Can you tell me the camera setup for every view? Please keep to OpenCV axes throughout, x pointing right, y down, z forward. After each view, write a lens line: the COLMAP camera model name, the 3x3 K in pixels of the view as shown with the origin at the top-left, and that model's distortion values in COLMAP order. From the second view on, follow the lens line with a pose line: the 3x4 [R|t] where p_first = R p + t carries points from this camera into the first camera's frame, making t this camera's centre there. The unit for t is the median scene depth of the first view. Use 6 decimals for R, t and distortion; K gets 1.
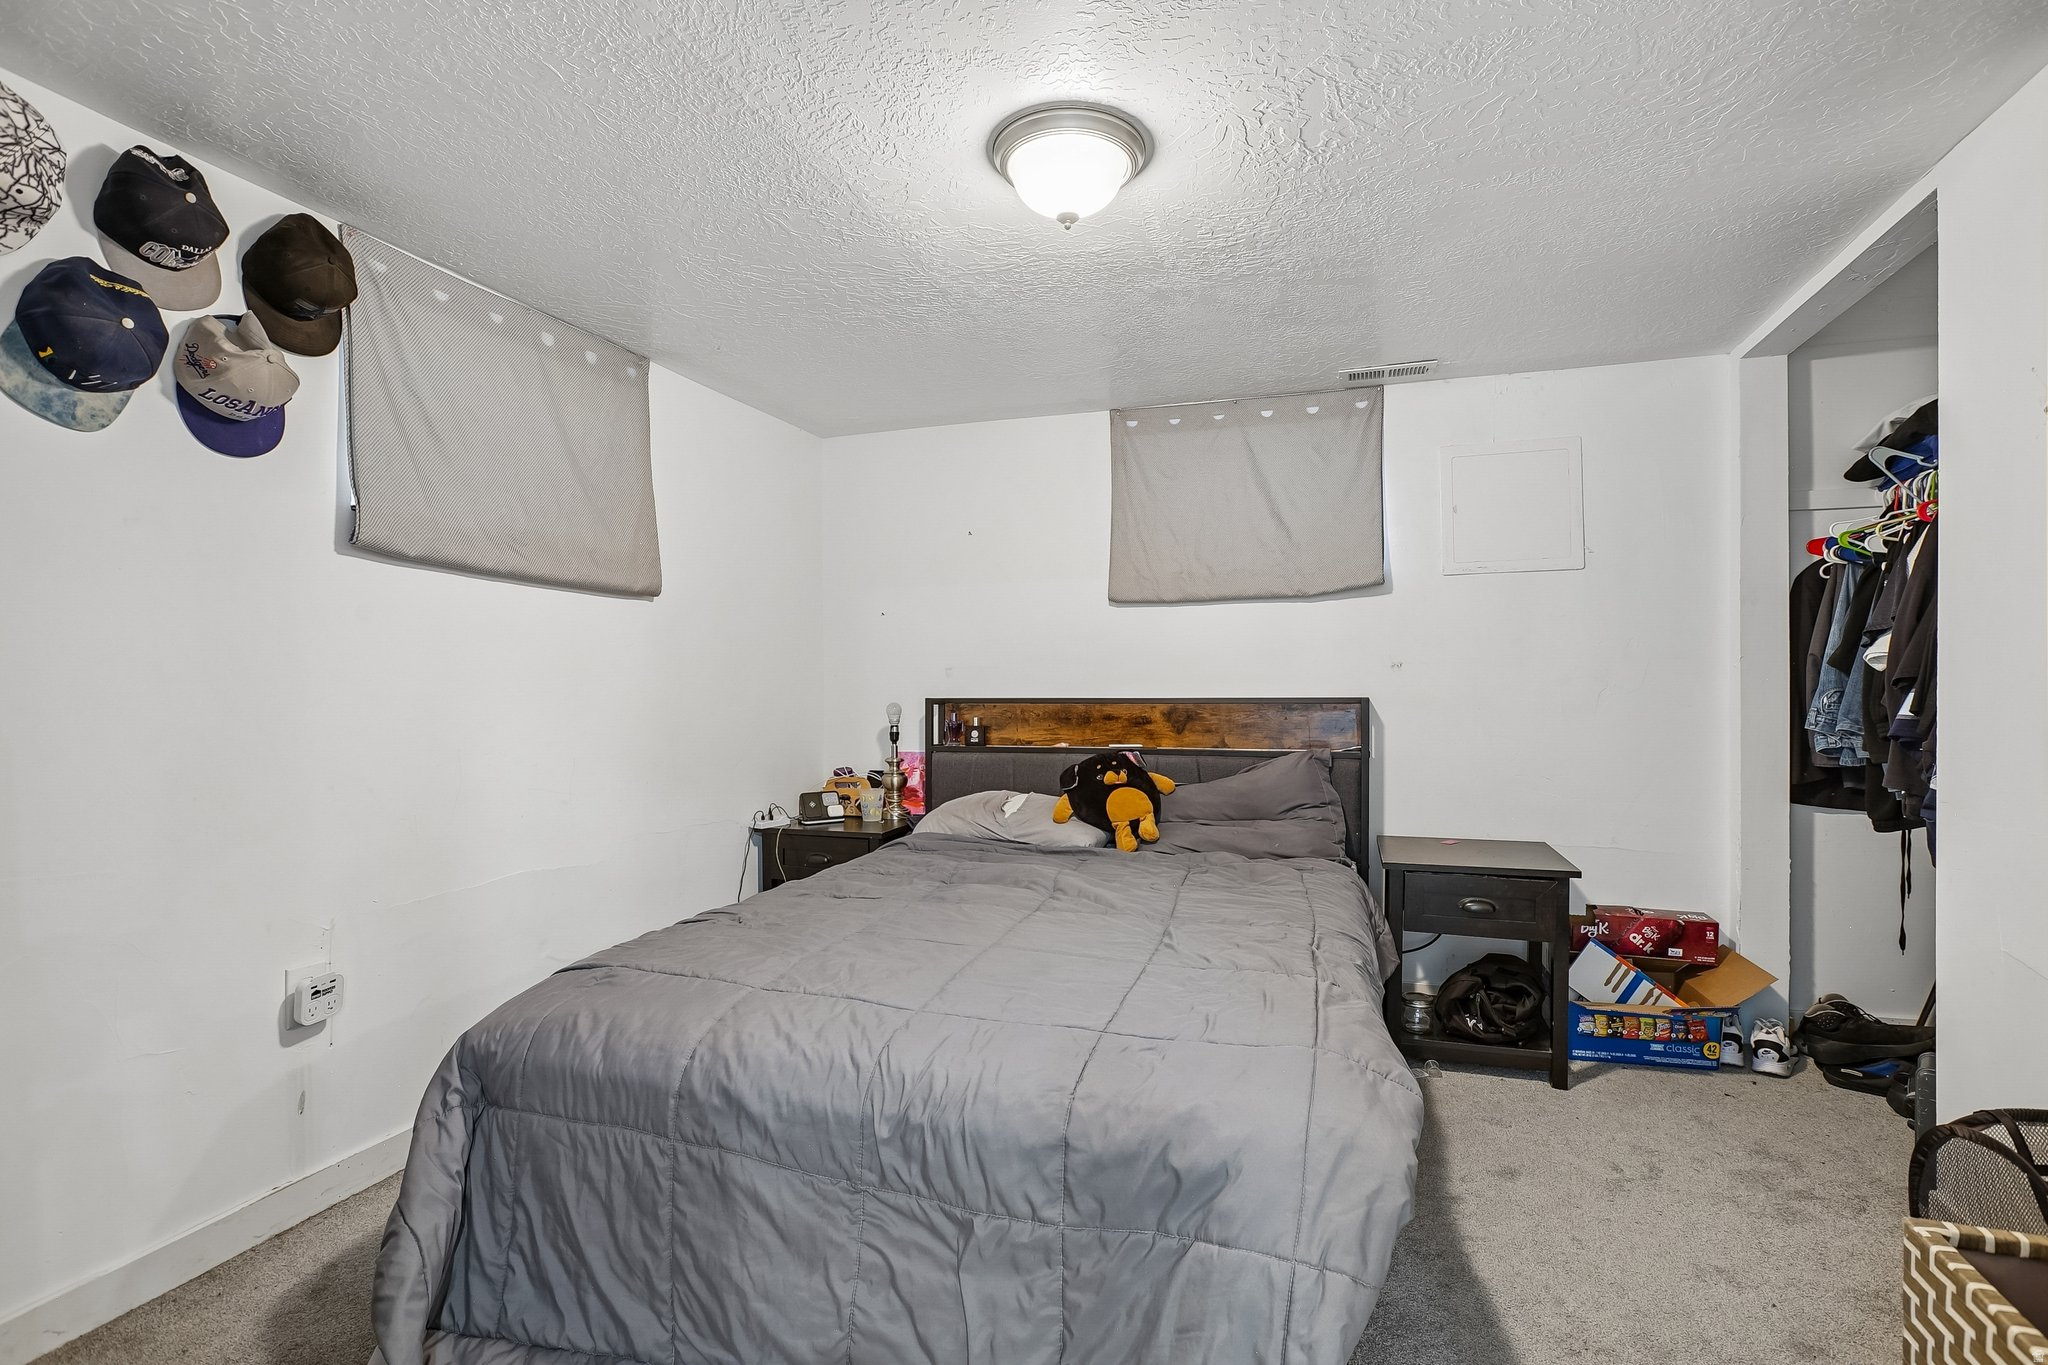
lens RADIAL K [[952.0, 0, 1038.9], [0, 952.0, 665.2], [0, 0, 1]] dist [-0.069652, 0.026182]
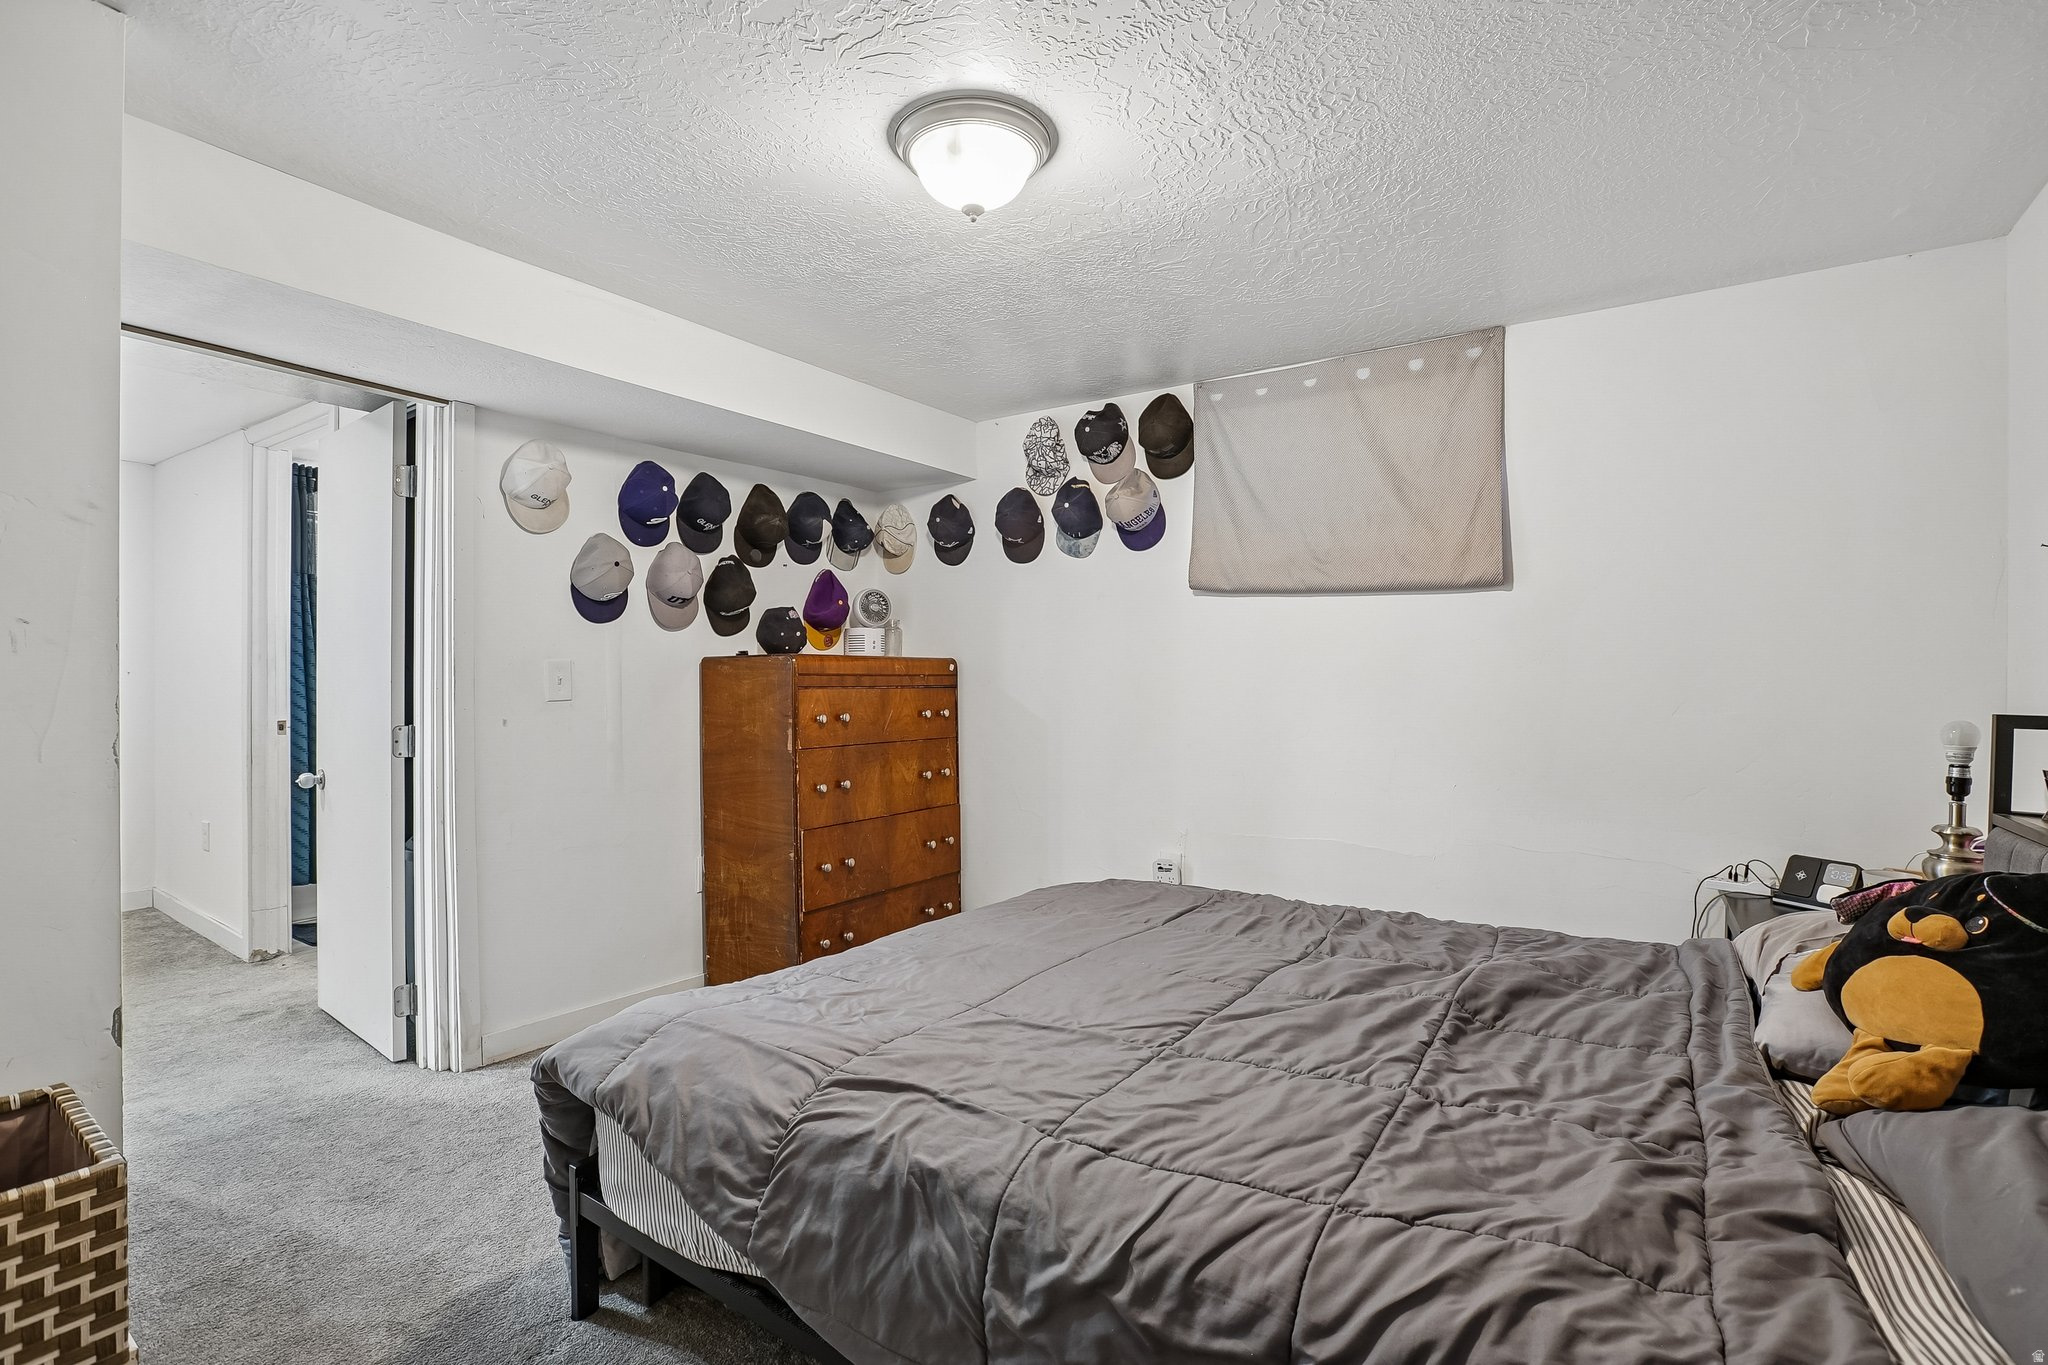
lens RADIAL K [[952.0, 0, 1038.9], [0, 952.0, 665.2], [0, 0, 1]] dist [-0.069652, 0.026182]
pose [[-0.276015, -0.009520, -0.961106, 0.851966], [0.015360, 0.999780, -0.014314, 0.014796], [0.961031, -0.018714, -0.275807, 1.189661]]
